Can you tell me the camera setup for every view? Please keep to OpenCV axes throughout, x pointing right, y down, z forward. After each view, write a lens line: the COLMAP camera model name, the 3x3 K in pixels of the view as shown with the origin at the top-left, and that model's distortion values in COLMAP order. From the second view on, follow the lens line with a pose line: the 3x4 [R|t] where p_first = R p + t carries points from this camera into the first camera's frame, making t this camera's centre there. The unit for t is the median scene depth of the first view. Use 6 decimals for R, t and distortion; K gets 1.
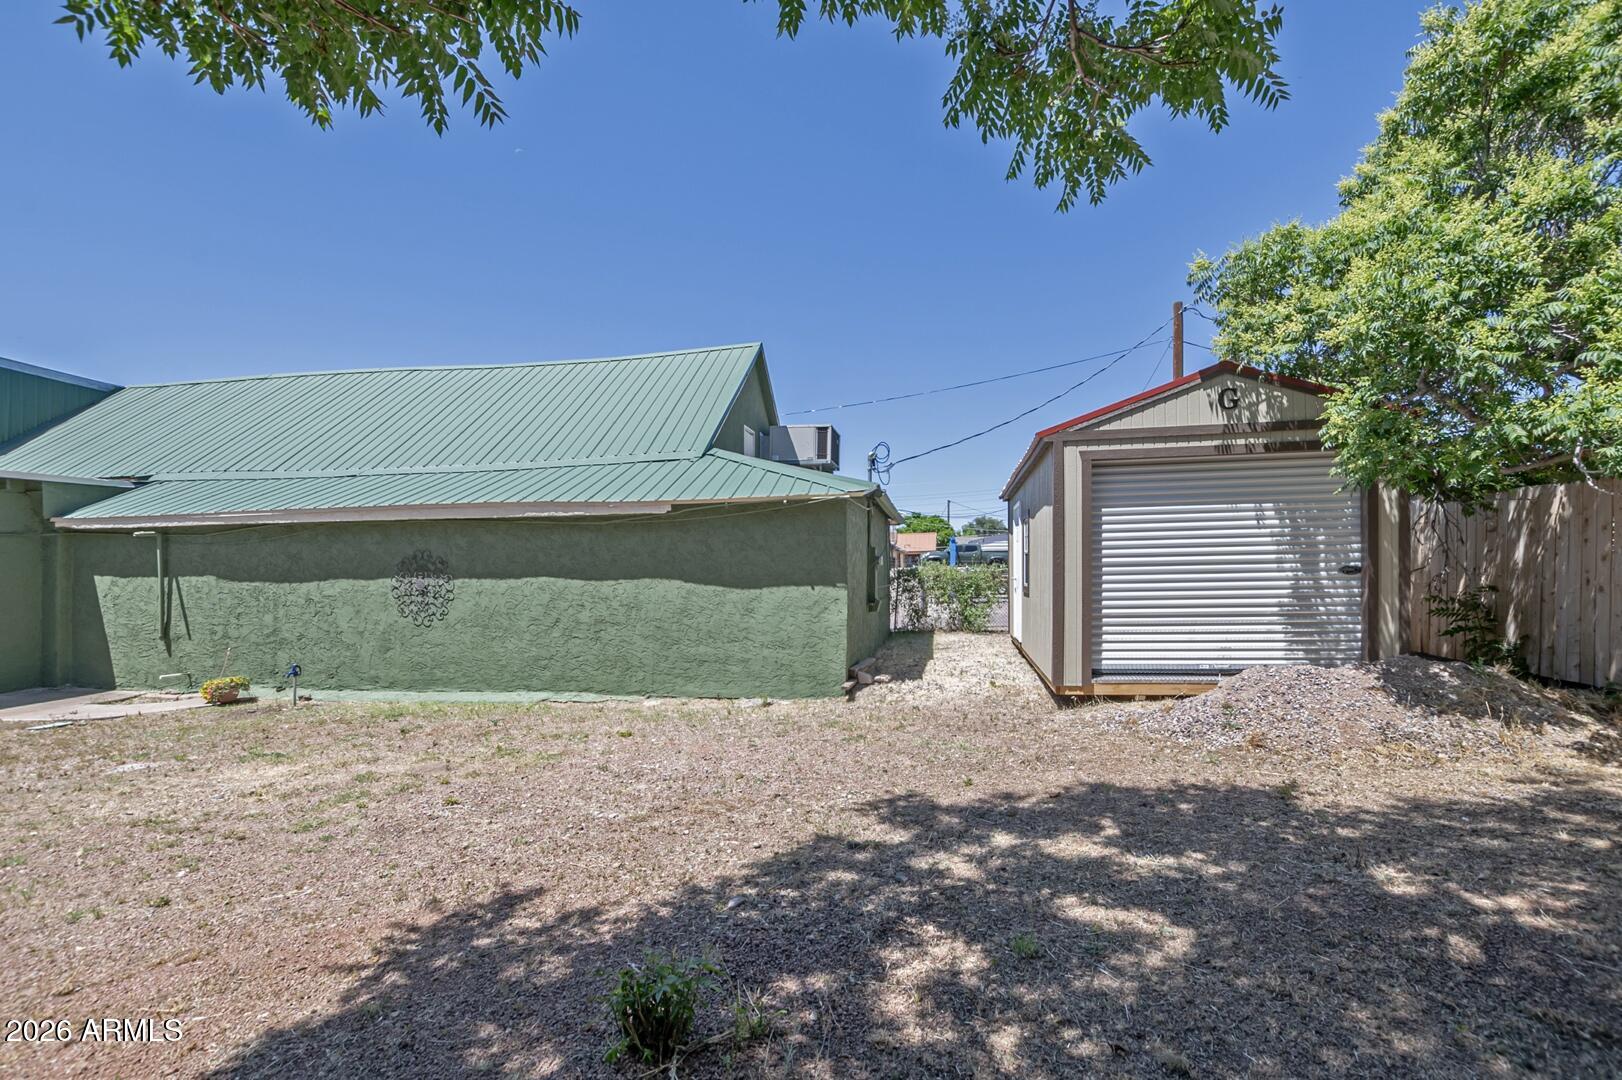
lens RADIAL K [[736.1, 0, 809.5], [0, 736.1, 561.3], [0, 0, 1]] dist [-0.014563, -0.000209]
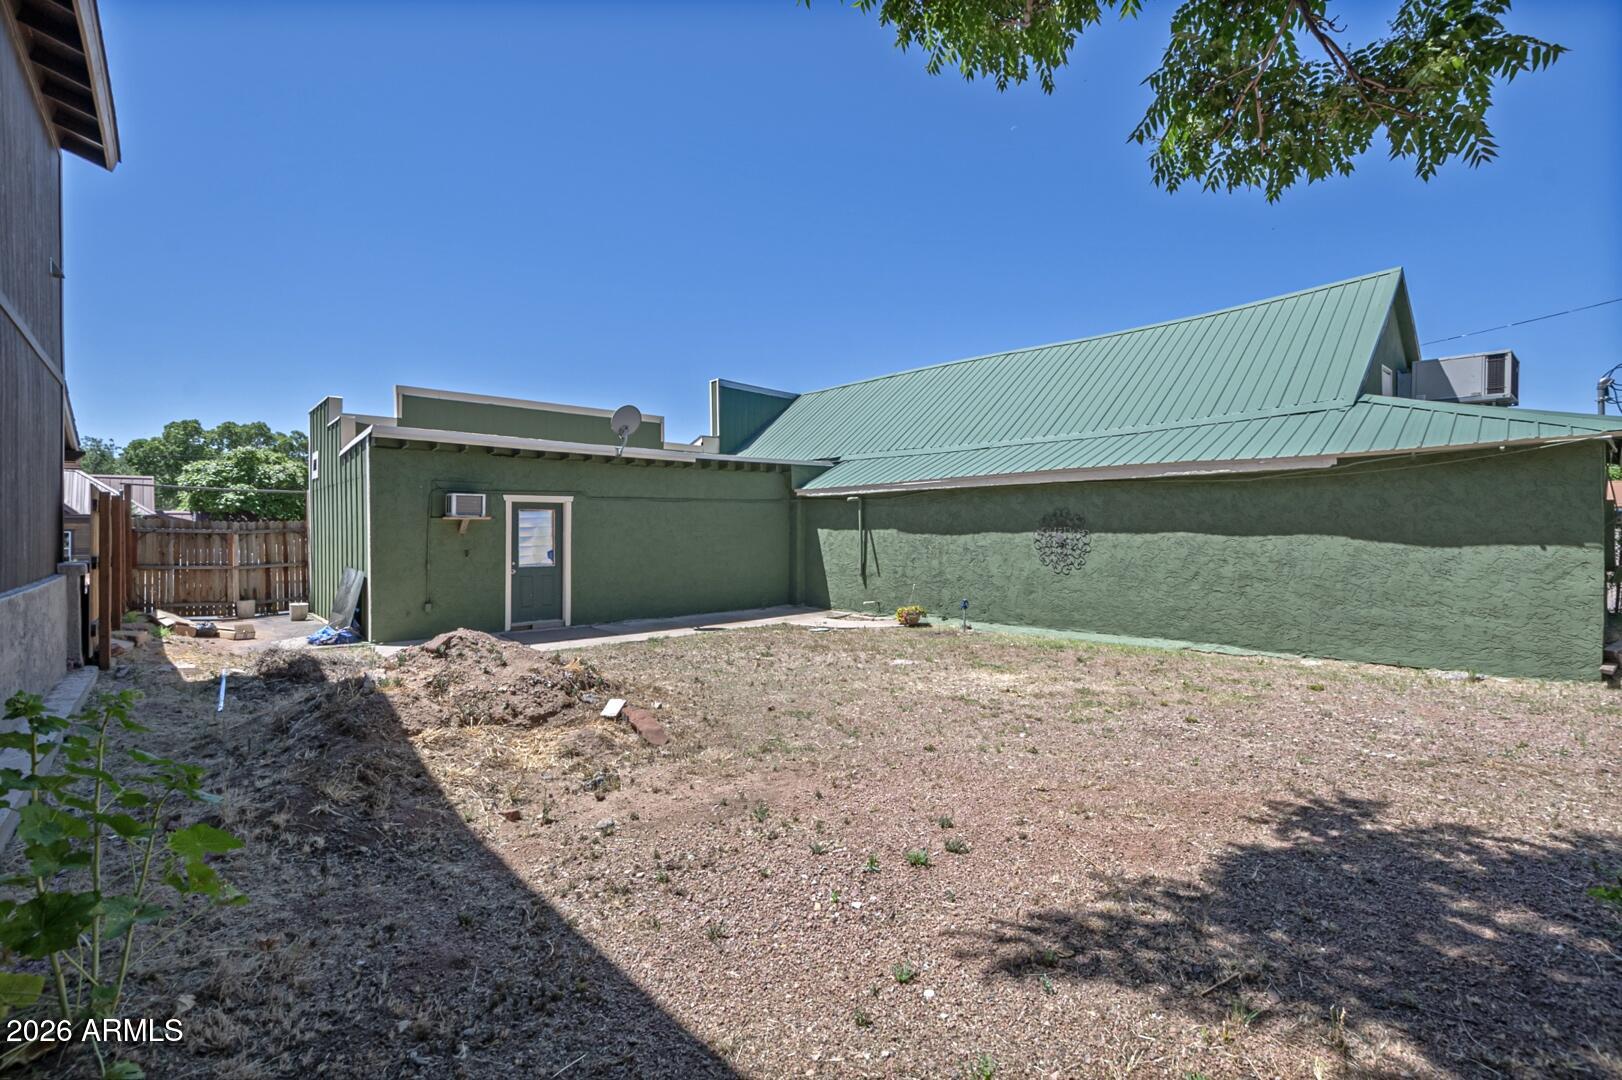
lens RADIAL K [[728.5, 0, 792.3], [0, 728.5, 516.8], [0, 0, 1]] dist [-0.013039, 0.000044]
pose [[0.780252, -0.003320, -0.625456, -0.143003], [-0.001447, 0.999974, -0.007114, 0.006881], [0.625463, 0.006456, 0.780227, -0.166991]]
